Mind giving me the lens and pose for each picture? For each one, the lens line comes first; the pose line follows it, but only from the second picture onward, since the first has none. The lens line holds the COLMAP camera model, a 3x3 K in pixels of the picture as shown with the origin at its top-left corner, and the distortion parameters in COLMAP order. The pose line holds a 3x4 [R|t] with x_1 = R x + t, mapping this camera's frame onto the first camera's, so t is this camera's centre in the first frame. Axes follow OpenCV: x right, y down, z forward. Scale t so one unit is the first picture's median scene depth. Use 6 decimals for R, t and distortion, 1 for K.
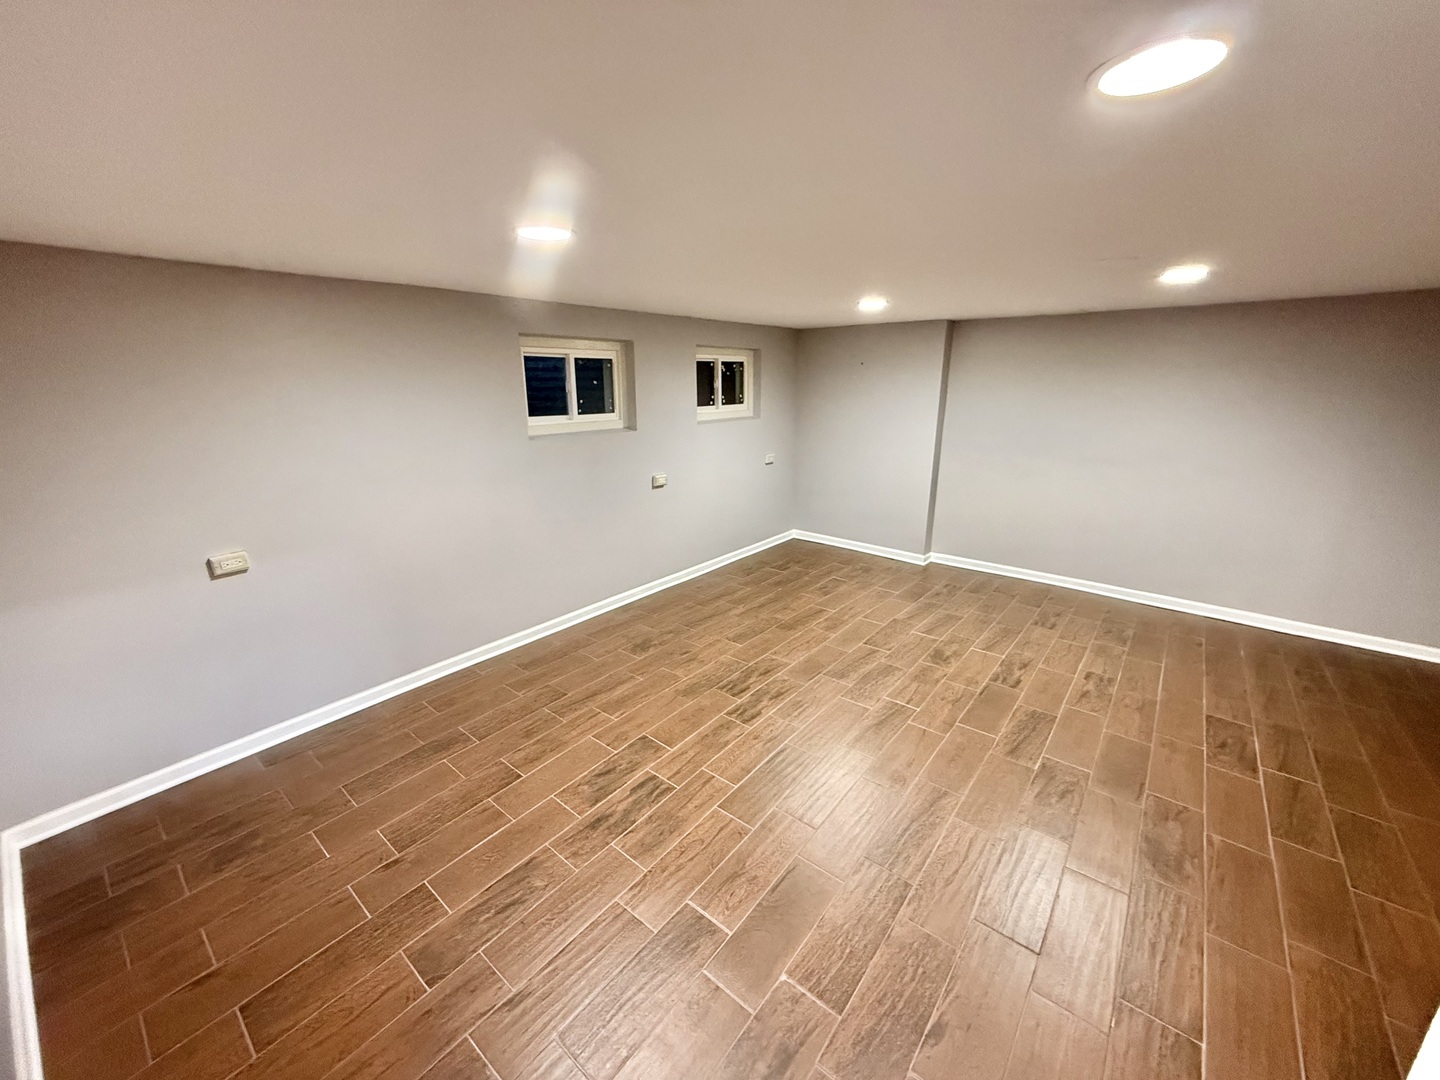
lens RADIAL K [[573.8, 0, 717.5], [0, 573.8, 540.8], [0, 0, 1]] dist [-0.001764, -0.000007]
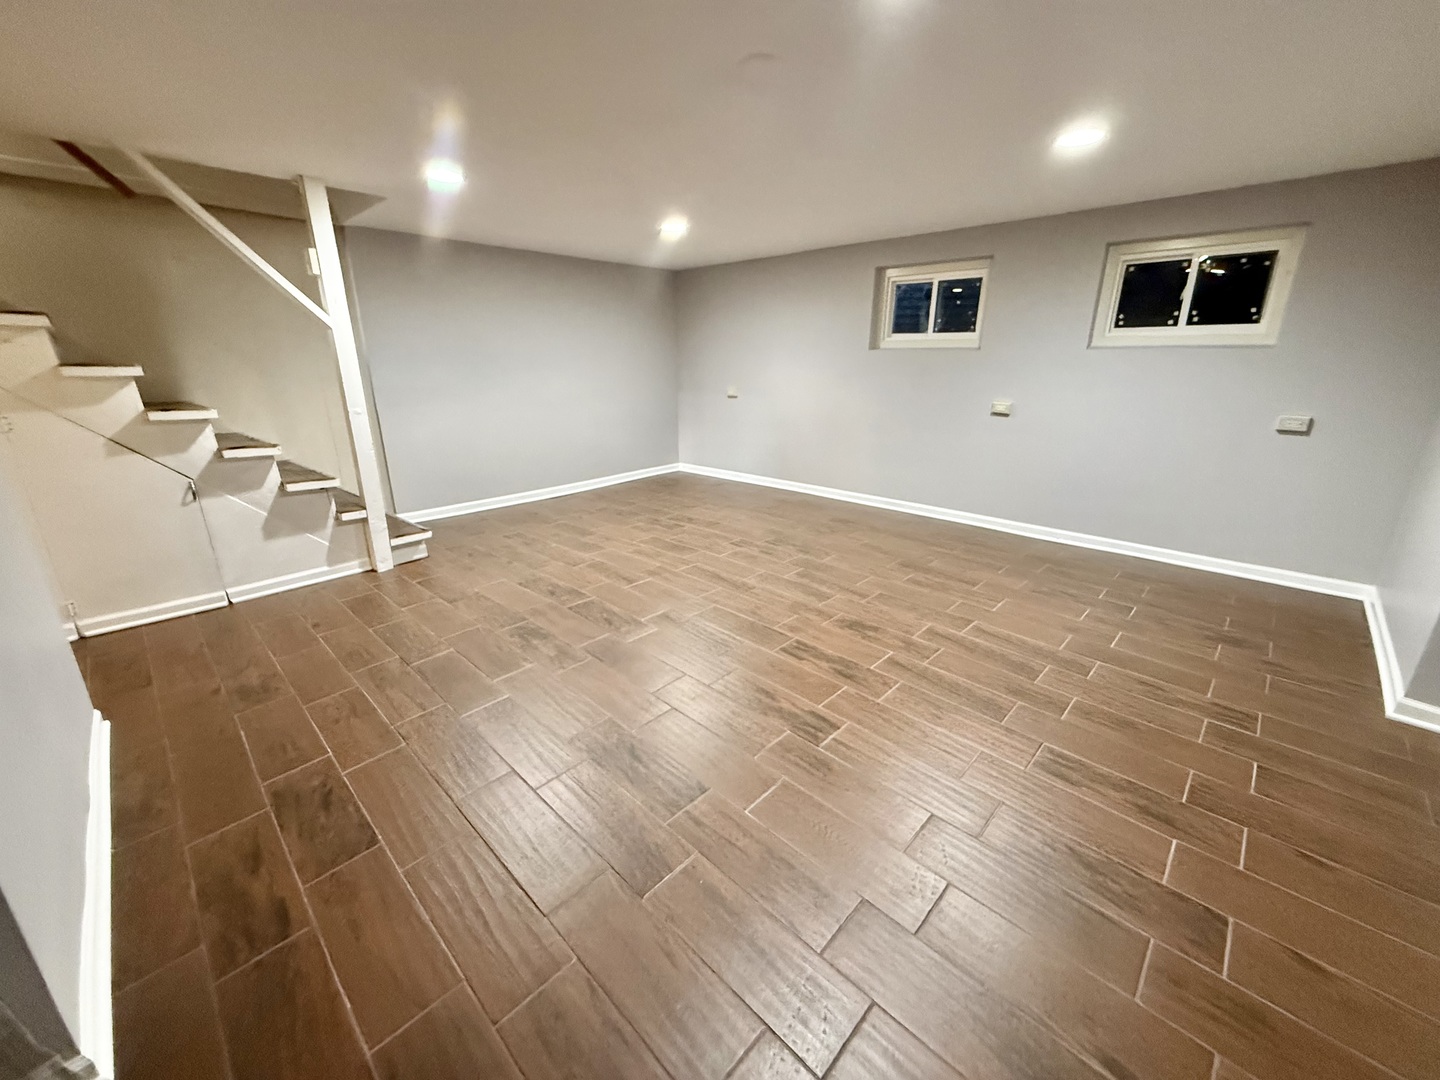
lens RADIAL K [[573.8, 0, 717.5], [0, 573.8, 540.8], [0, 0, 1]] dist [-0.001764, -0.000007]
pose [[-0.083202, 0.310699, -0.946860, 1.047027], [-0.271917, 0.907020, 0.321520, -0.099343], [0.958717, 0.284219, 0.009019, 0.727407]]
